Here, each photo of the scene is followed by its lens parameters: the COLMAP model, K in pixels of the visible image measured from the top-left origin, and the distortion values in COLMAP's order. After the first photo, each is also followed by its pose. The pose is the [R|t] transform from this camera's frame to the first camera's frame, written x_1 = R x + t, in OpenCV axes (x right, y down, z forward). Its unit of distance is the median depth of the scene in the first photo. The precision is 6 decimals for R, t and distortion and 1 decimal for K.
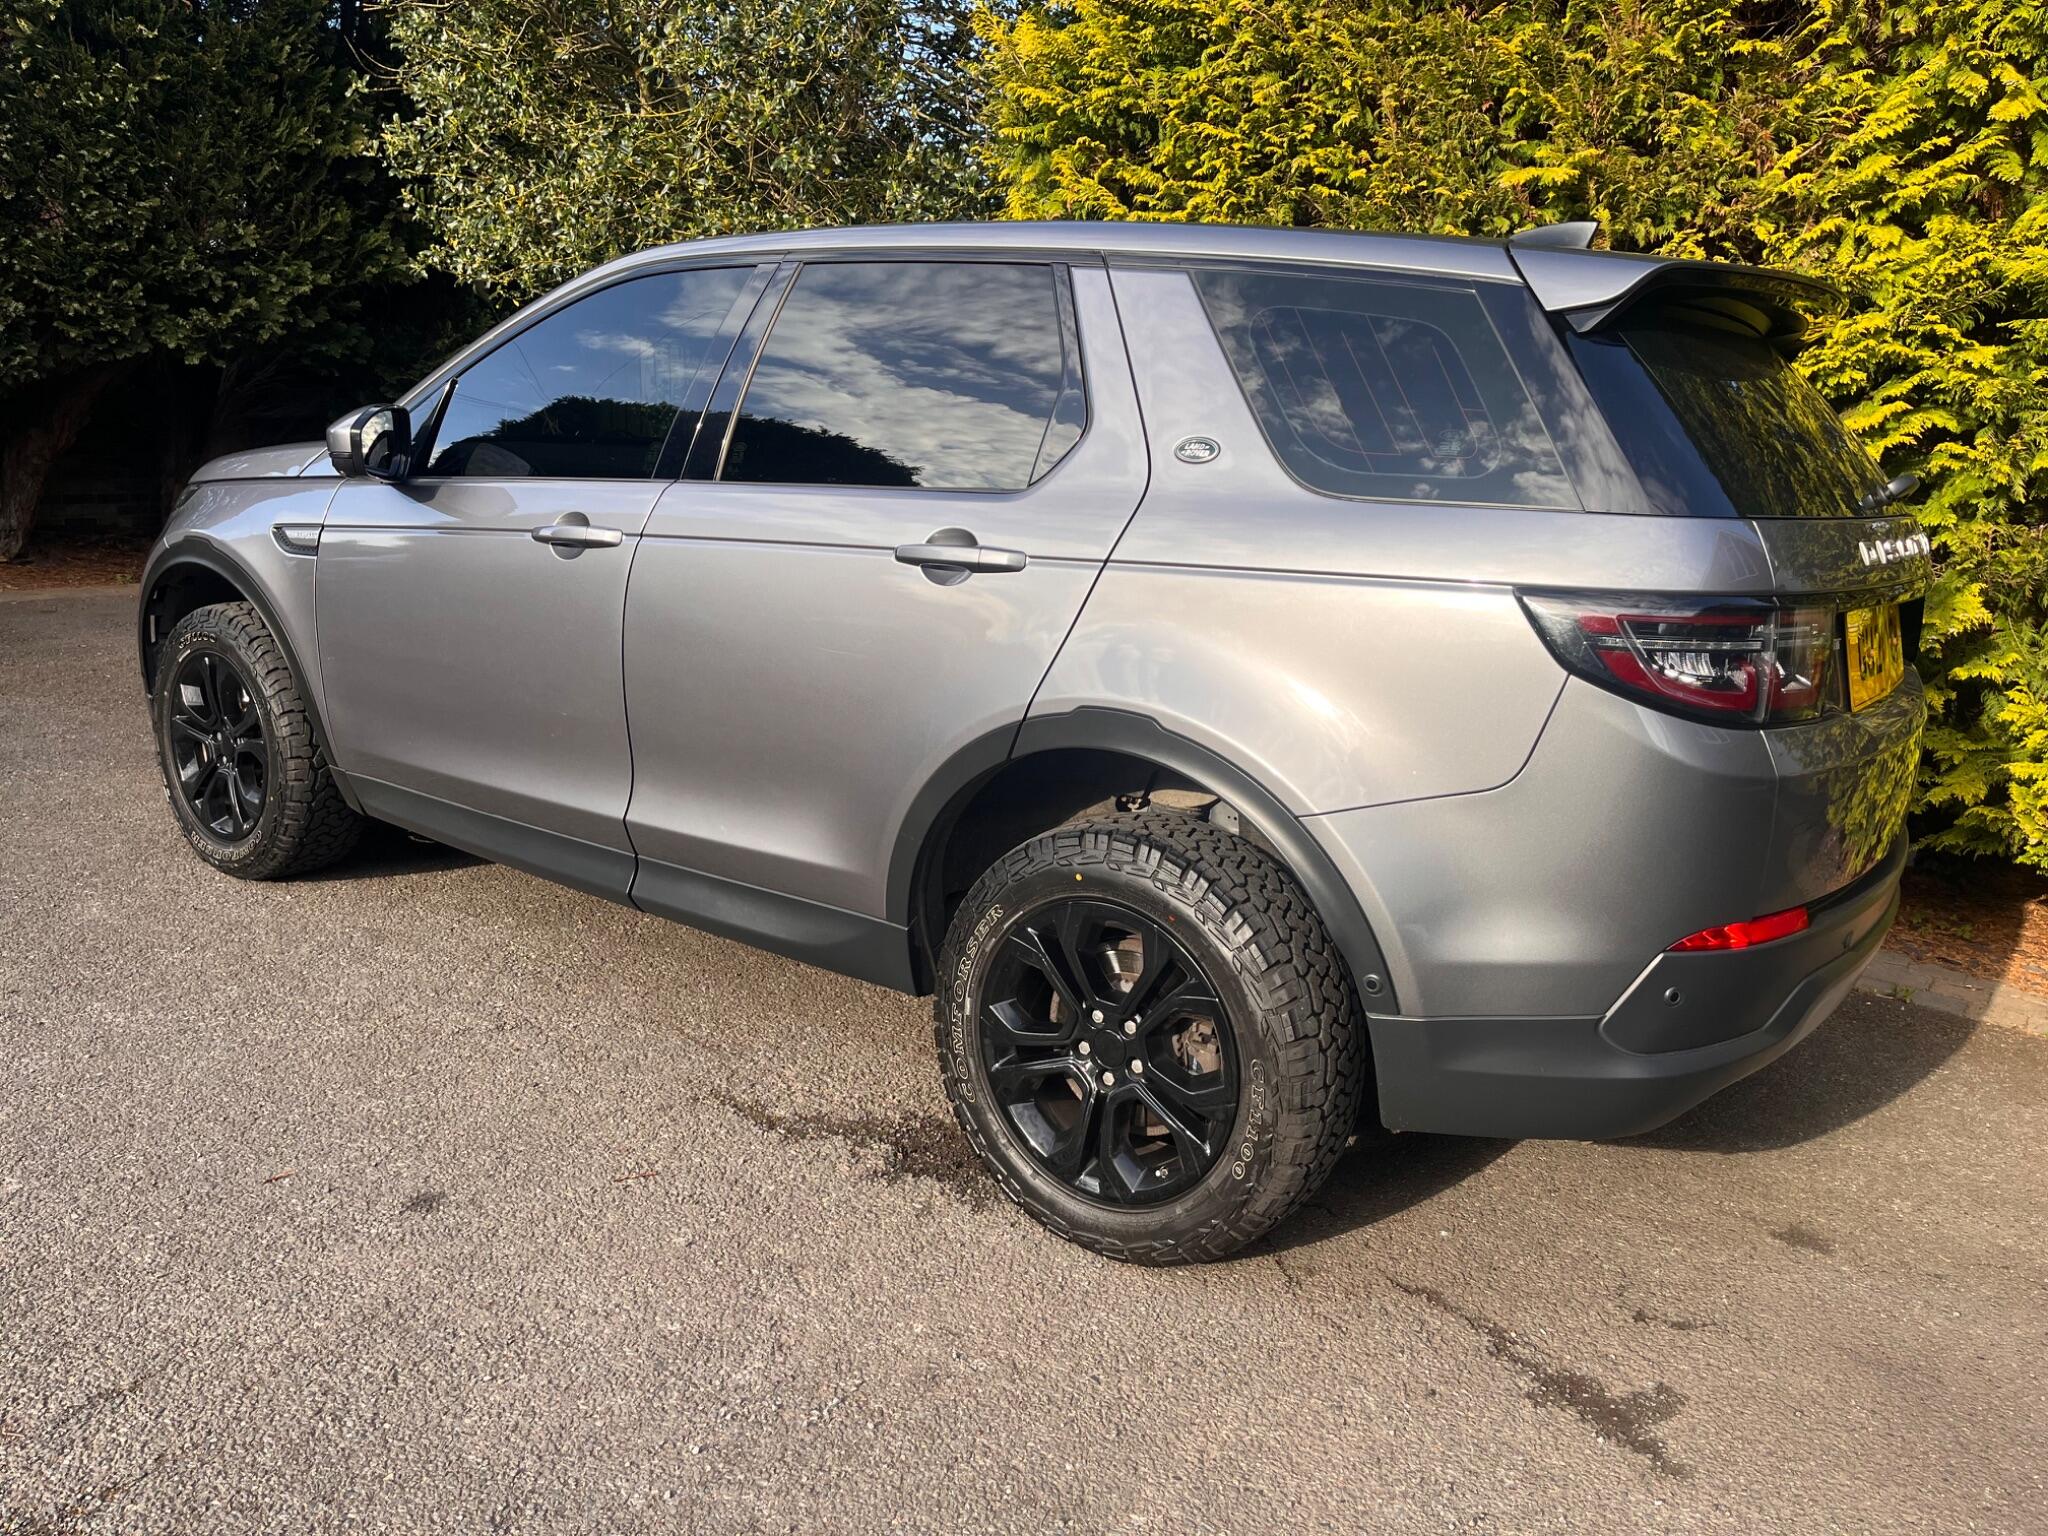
lens RADIAL K [[1520.7, 0, 1028.3], [0, 1520.7, 775.6], [0, 0, 1]] dist [0.079374, -0.111155]
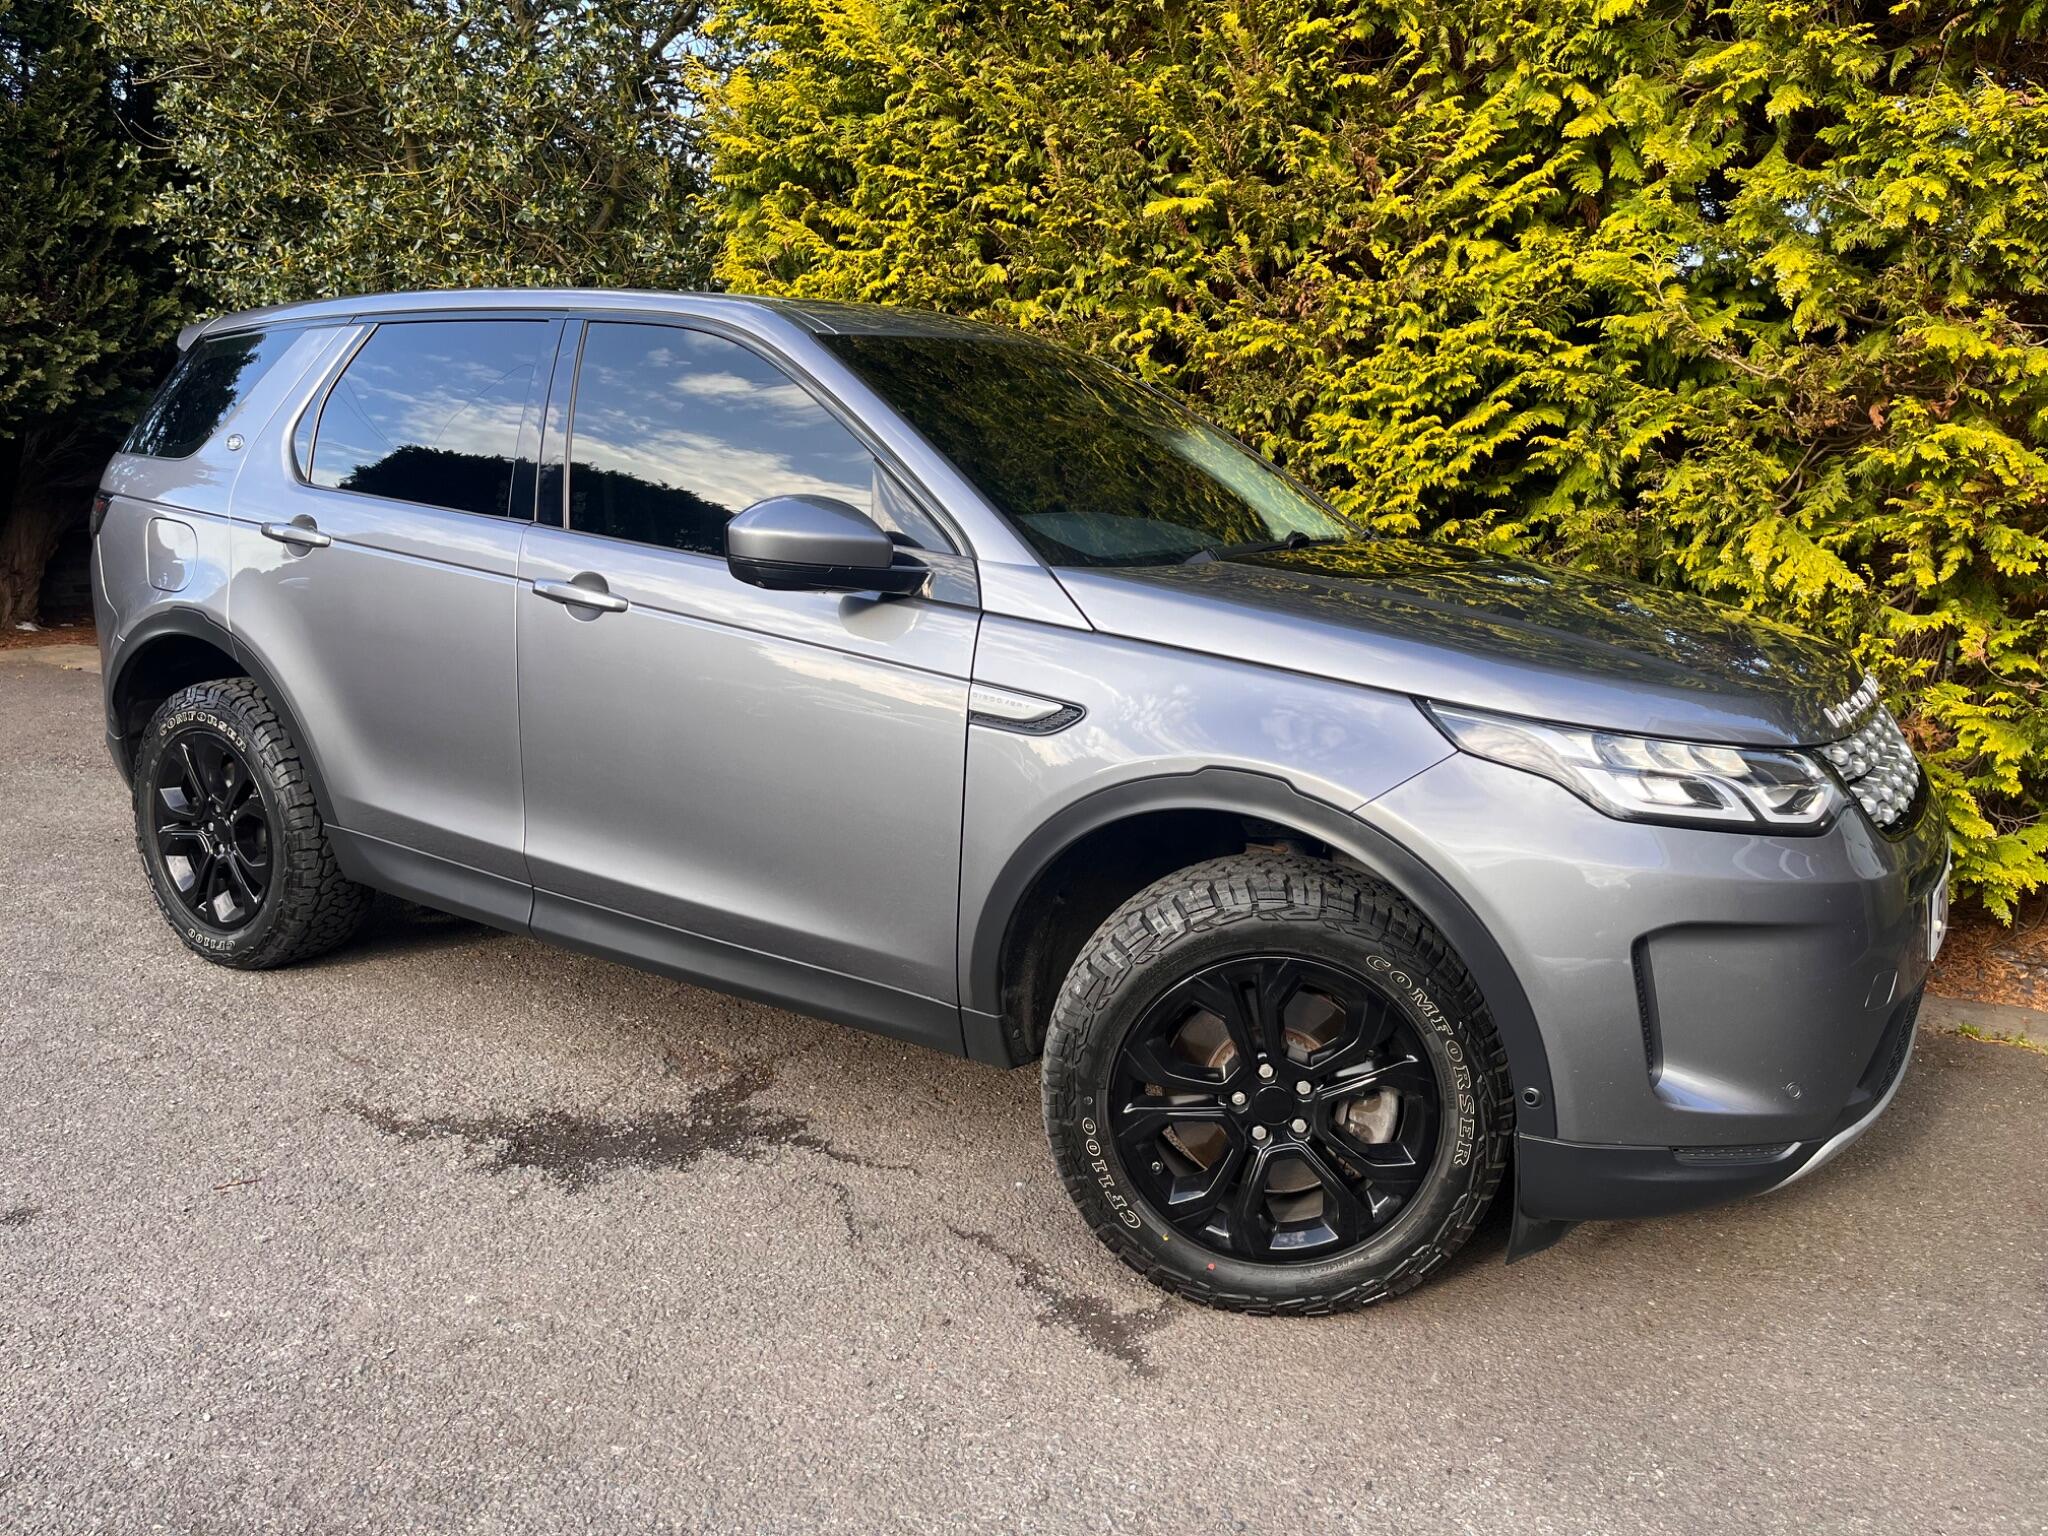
lens RADIAL K [[1523.4, 0, 1026.2], [0, 1523.4, 766.0], [0, 0, 1]] dist [0.063281, -0.092427]
pose [[0.997282, -0.051560, 0.052624, 0.149192], [0.053182, 0.998138, -0.029885, 0.025477], [-0.050985, 0.032602, 0.998167, -0.046442]]
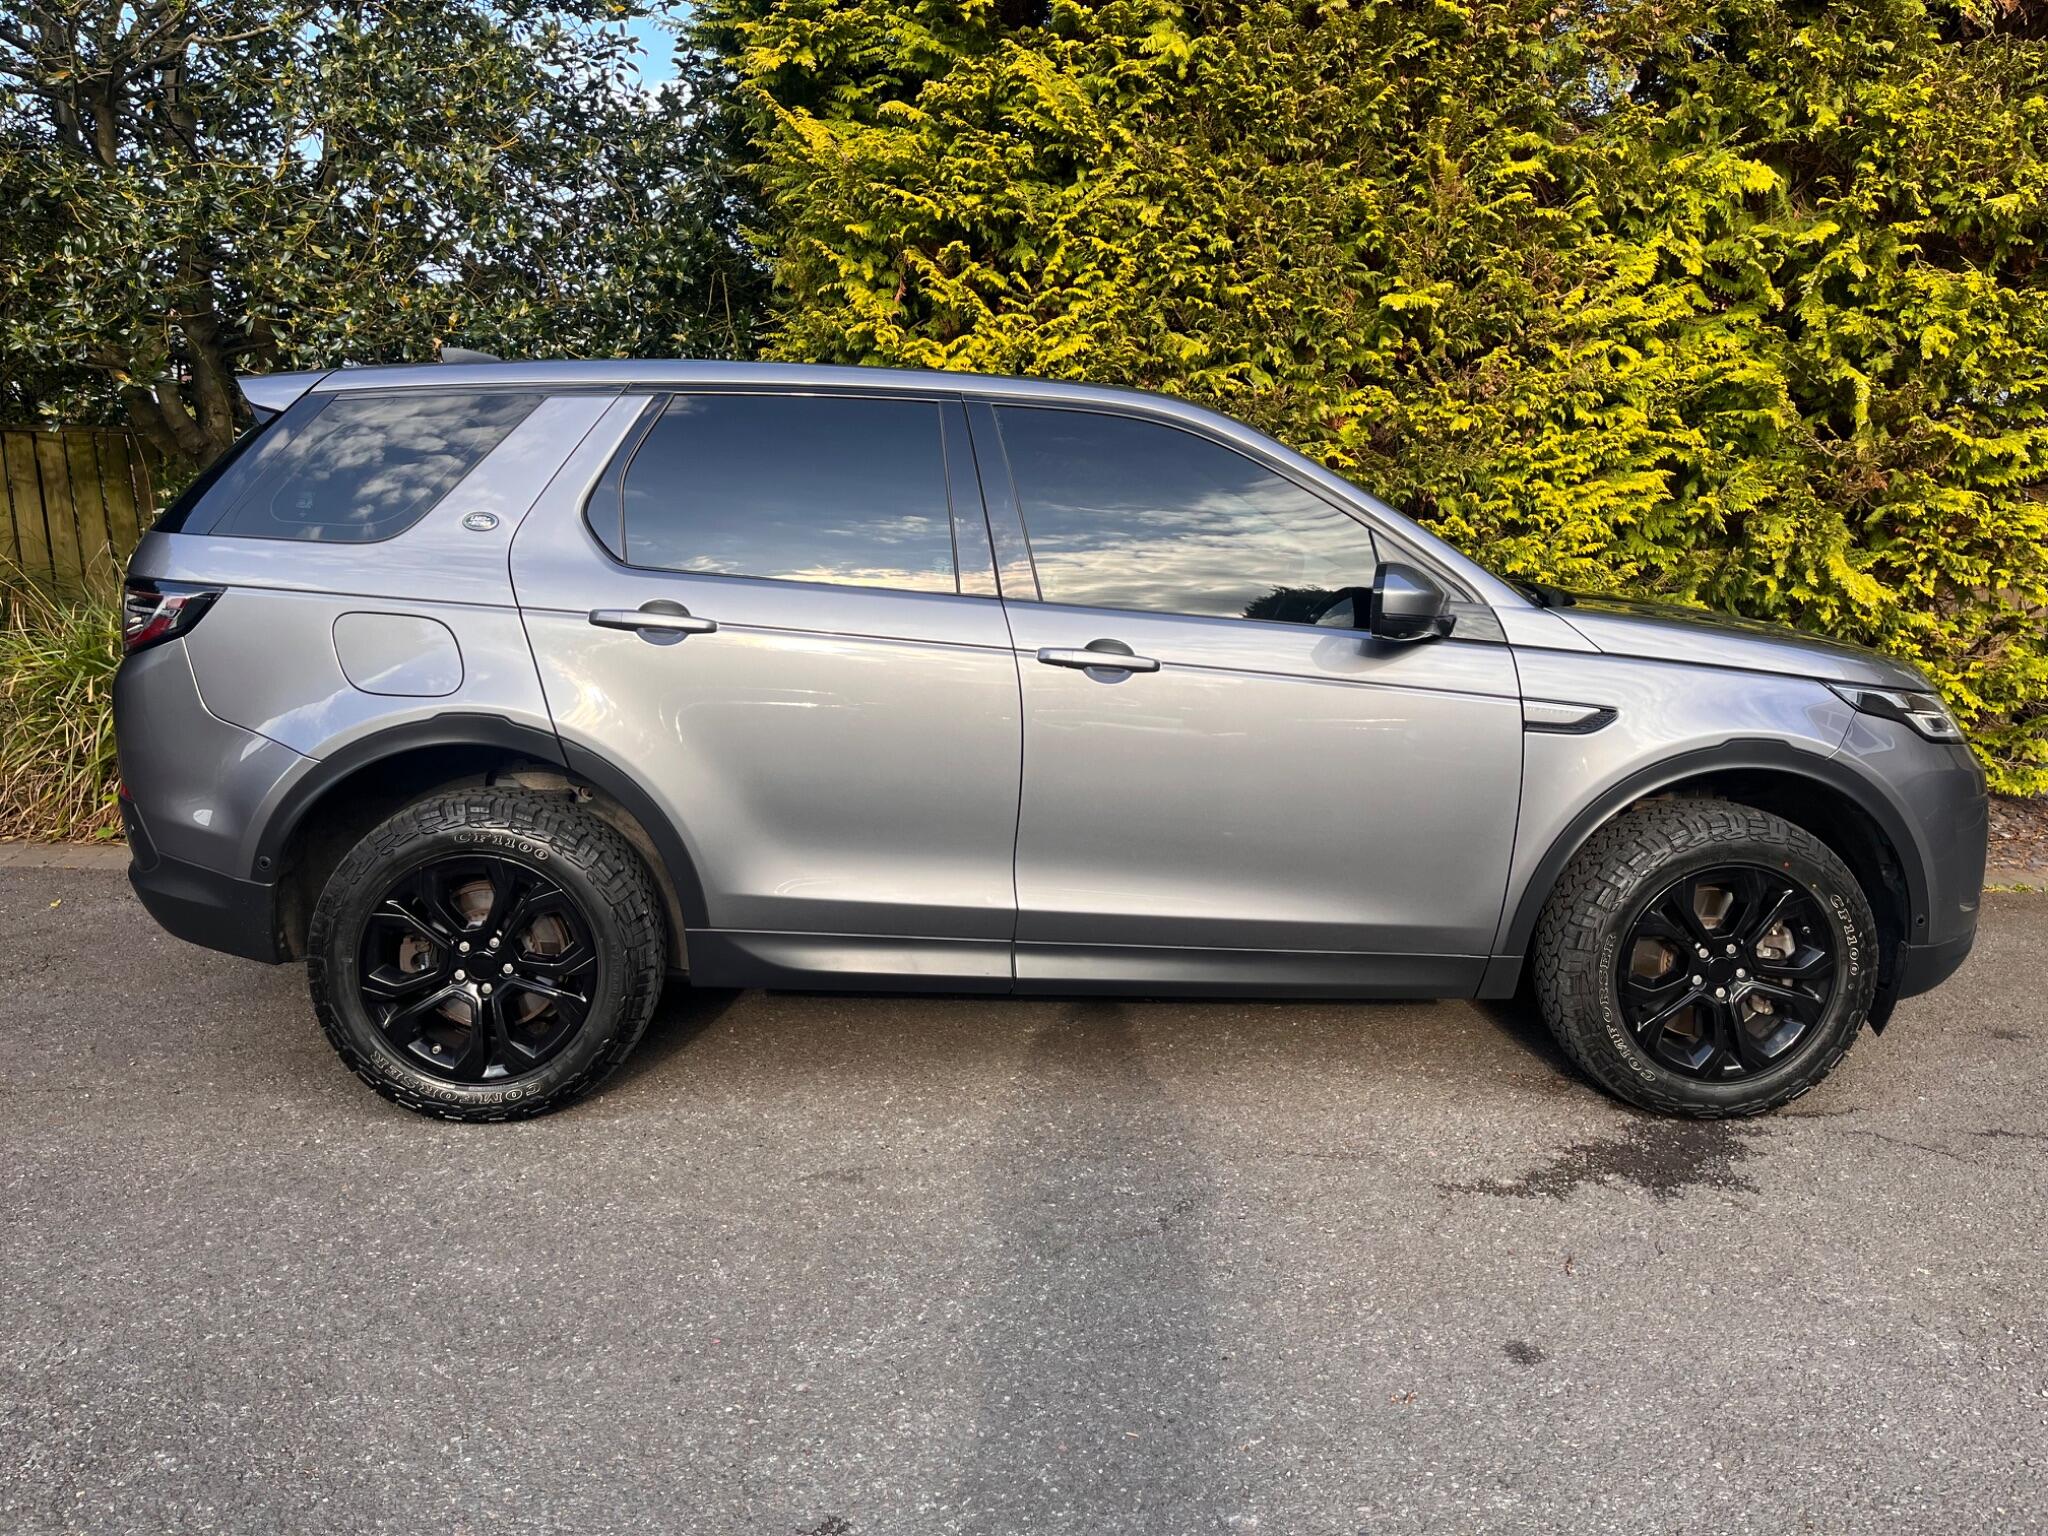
lens RADIAL K [[1530.2, 0, 1026.8], [0, 1530.2, 749.1], [0, 0, 1]] dist [0.071400, -0.101890]
pose [[0.786546, -0.151580, 0.598640, -0.718347], [0.177808, 0.983943, 0.015521, -0.106989], [-0.591380, 0.094235, 0.800868, 0.215862]]
